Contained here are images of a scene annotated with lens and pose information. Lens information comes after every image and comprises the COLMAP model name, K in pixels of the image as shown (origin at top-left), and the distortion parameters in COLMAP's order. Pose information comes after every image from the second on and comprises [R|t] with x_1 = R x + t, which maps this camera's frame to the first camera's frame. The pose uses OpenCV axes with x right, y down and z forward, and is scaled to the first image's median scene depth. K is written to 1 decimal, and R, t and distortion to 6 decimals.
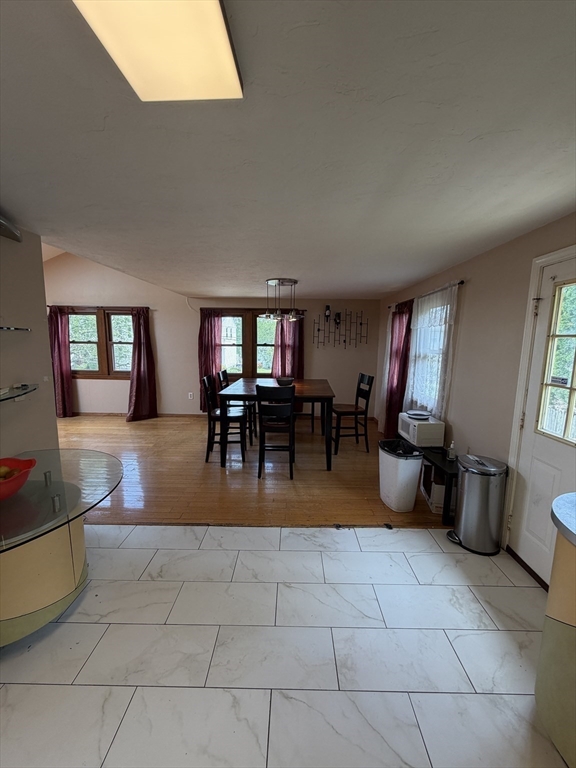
lens RADIAL K [[305.4, 0, 288.0], [0, 305.4, 381.8], [0, 0, 1]] dist [0.000601, 0.000245]
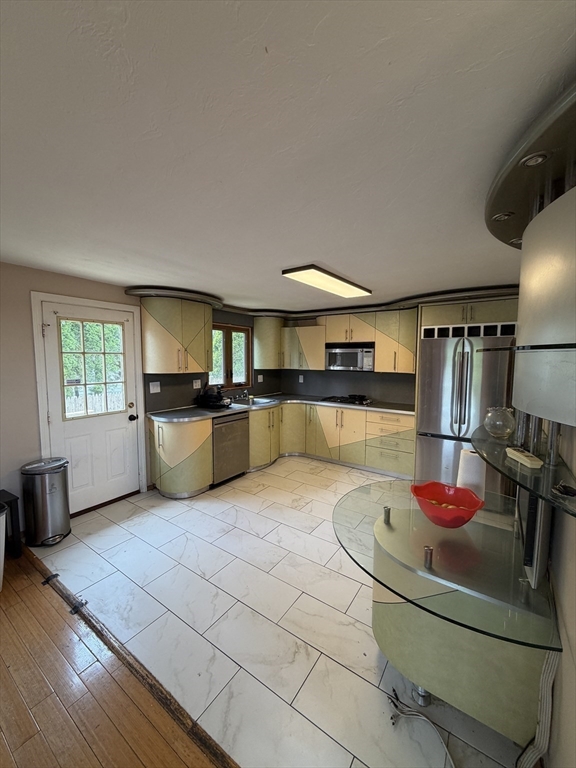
lens RADIAL K [[305.4, 0, 285.4], [0, 305.4, 383.0], [0, 0, 1]] dist [0.000601, 0.000245]
pose [[-0.831222, -0.065044, 0.552122, -0.281405], [0.057840, 0.977624, 0.202250, -0.081013], [-0.552923, 0.200050, -0.808861, 0.542279]]
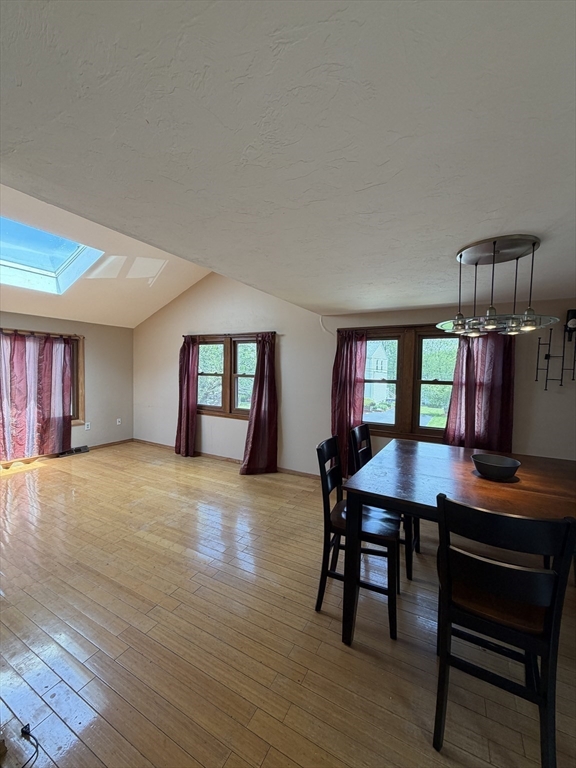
lens RADIAL K [[305.4, 0, 286.9], [0, 305.4, 380.1], [0, 0, 1]] dist [0.000601, 0.000245]
pose [[0.884914, 0.020220, -0.465315, -0.055072], [-0.072154, 0.992947, -0.094071, -0.045603], [0.460131, 0.116819, 0.880132, 0.325133]]
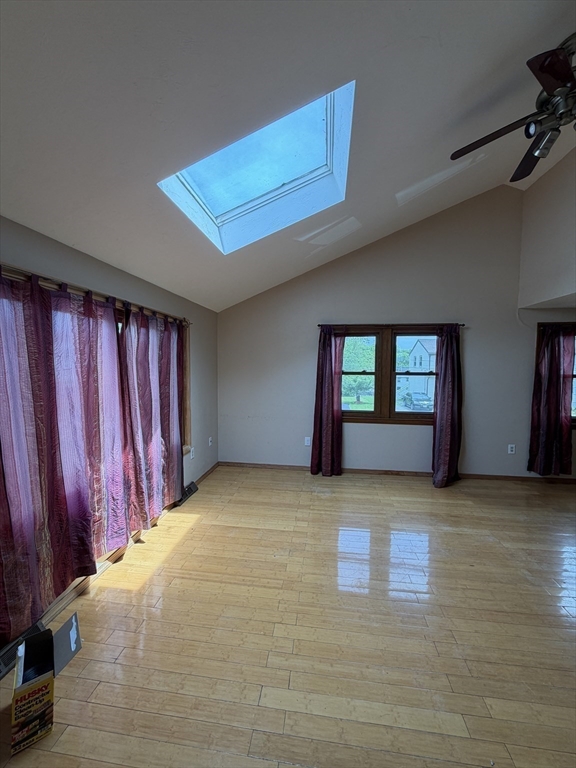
lens RADIAL K [[305.4, 0, 287.6], [0, 305.4, 381.6], [0, 0, 1]] dist [0.000601, 0.000245]
pose [[0.993549, -0.002798, -0.113370, -0.773362], [-0.006400, 0.996719, -0.080691, -0.049222], [0.113224, 0.080896, 0.990271, 0.257907]]
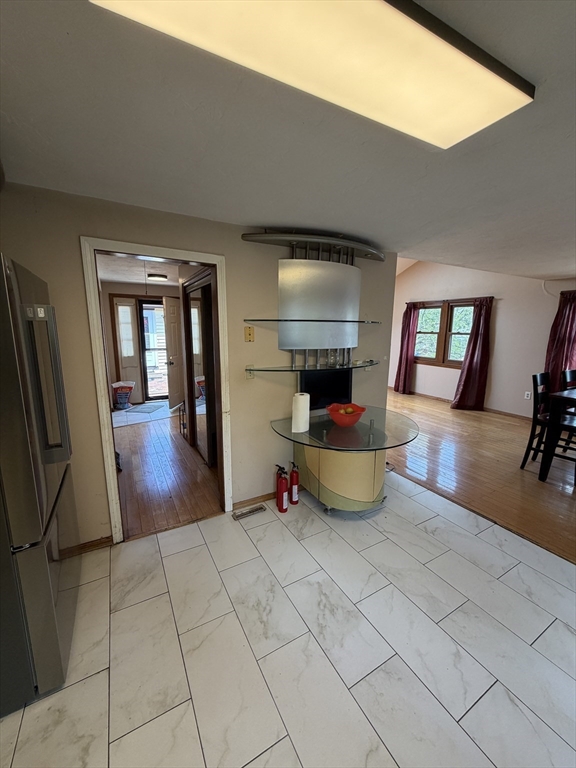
lens RADIAL K [[305.4, 0, 288.6], [0, 305.4, 382.4], [0, 0, 1]] dist [0.000601, 0.000245]
pose [[0.508507, 0.146157, -0.848563, 0.072035], [-0.121176, 0.987828, 0.097528, 0.007272], [0.852489, 0.053232, 0.520028, -0.036432]]
